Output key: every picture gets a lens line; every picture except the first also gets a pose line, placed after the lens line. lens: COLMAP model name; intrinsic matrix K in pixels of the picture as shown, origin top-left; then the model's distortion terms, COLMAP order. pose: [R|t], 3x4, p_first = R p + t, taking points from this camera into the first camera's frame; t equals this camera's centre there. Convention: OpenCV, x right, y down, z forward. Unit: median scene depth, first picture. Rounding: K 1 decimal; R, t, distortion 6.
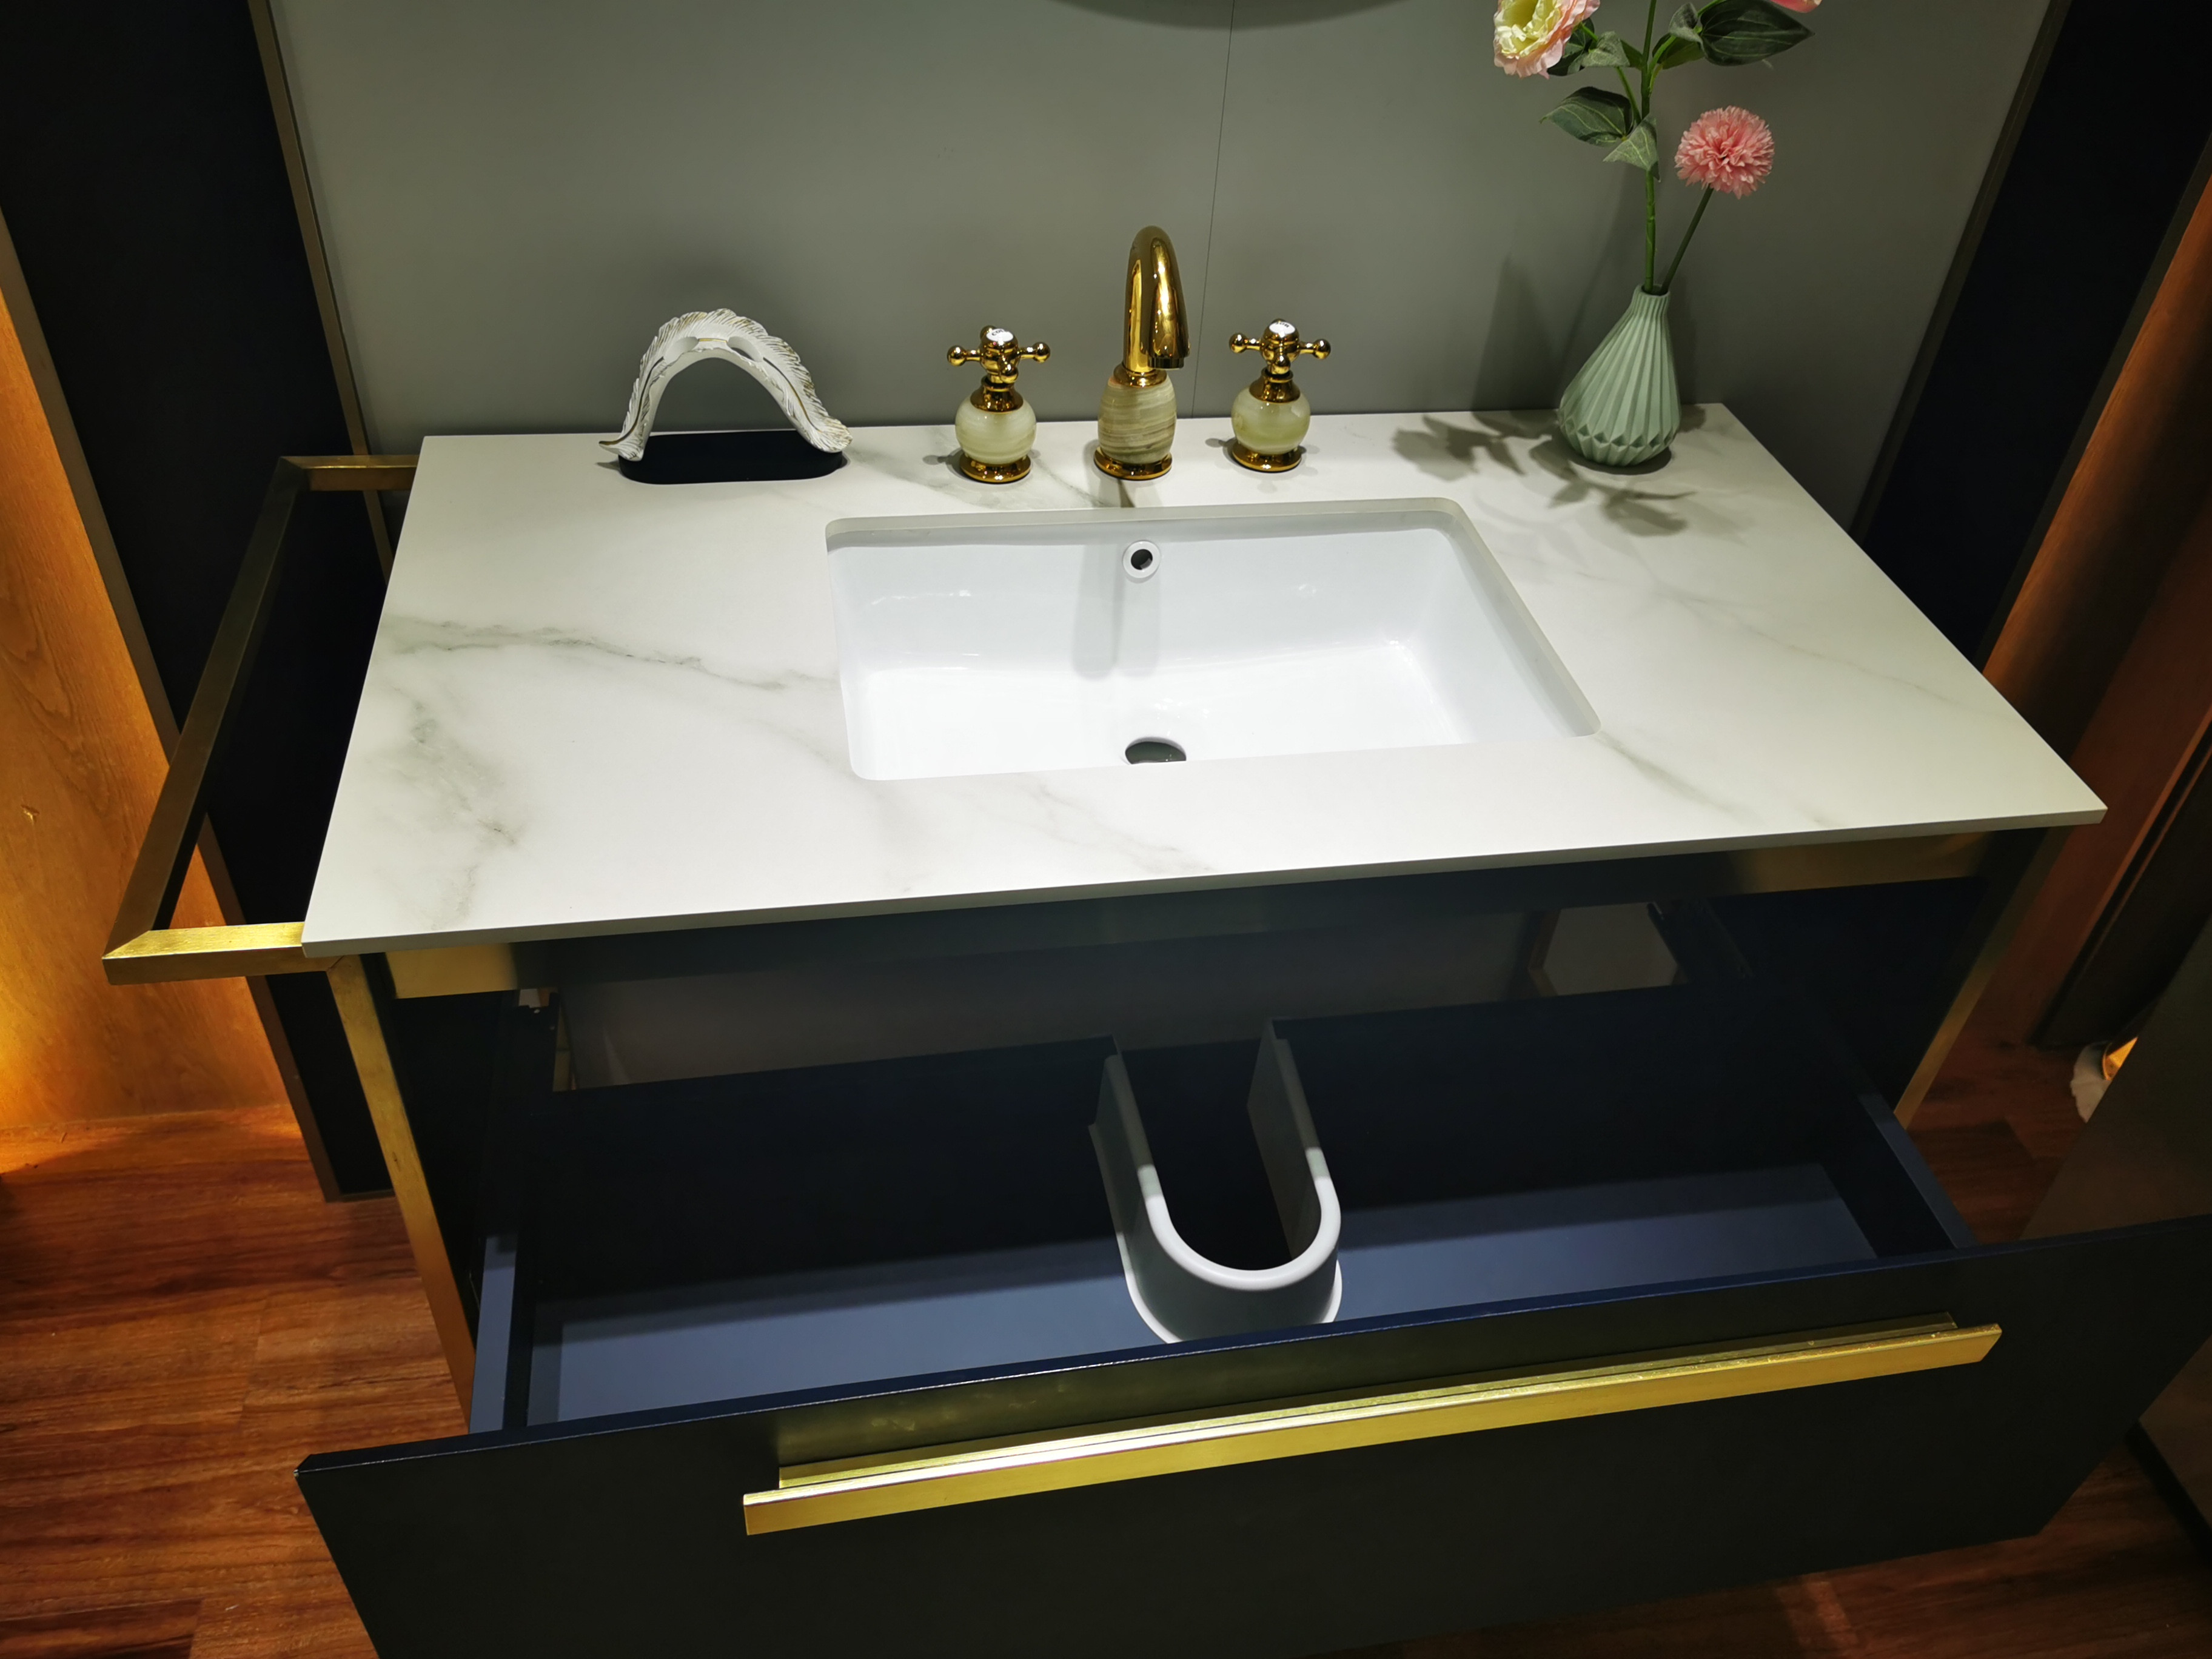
lens RADIAL K [[1737.9, 0, 1106.0], [0, 1737.9, 829.5], [0, 0, 1]] dist [0.056233, -0.081152]
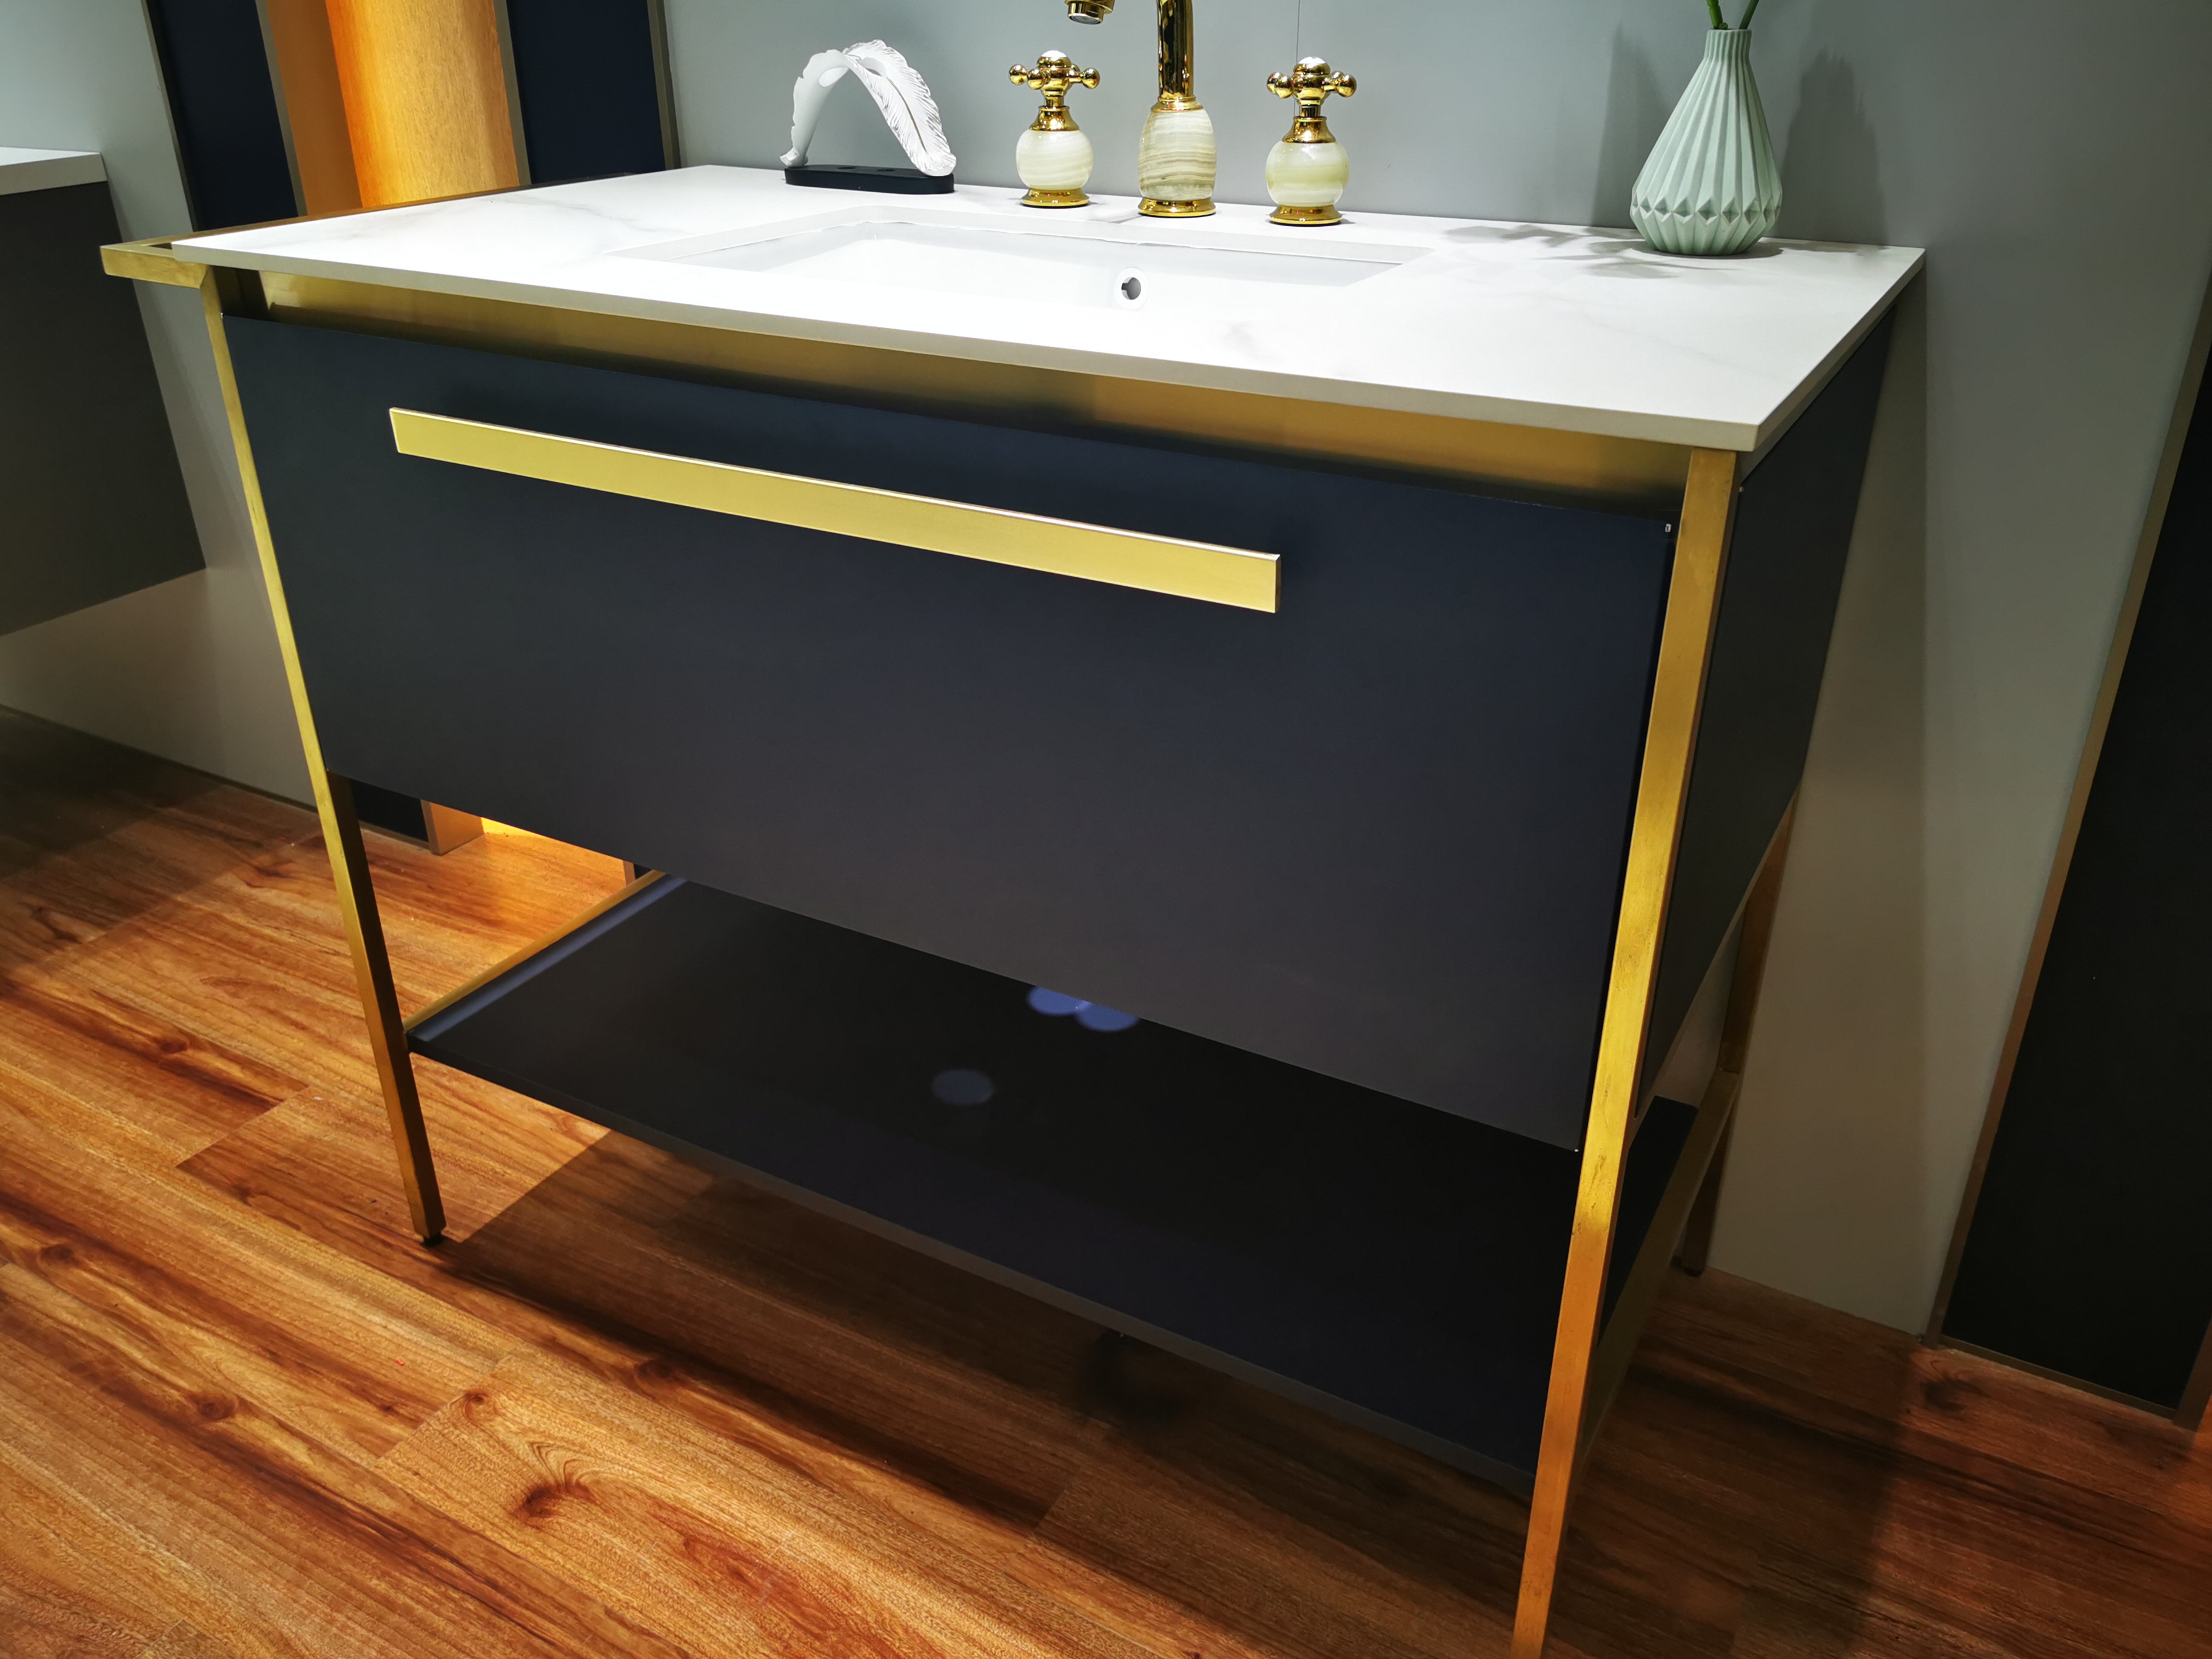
lens RADIAL K [[1737.9, 0, 1106.0], [0, 1737.9, 829.5], [0, 0, 1]] dist [0.056233, -0.081152]
pose [[0.768219, 0.235874, -0.595149, 0.660899], [-0.369945, 0.922278, -0.112001, 0.237350], [0.522475, 0.306214, 0.795772, 0.307734]]
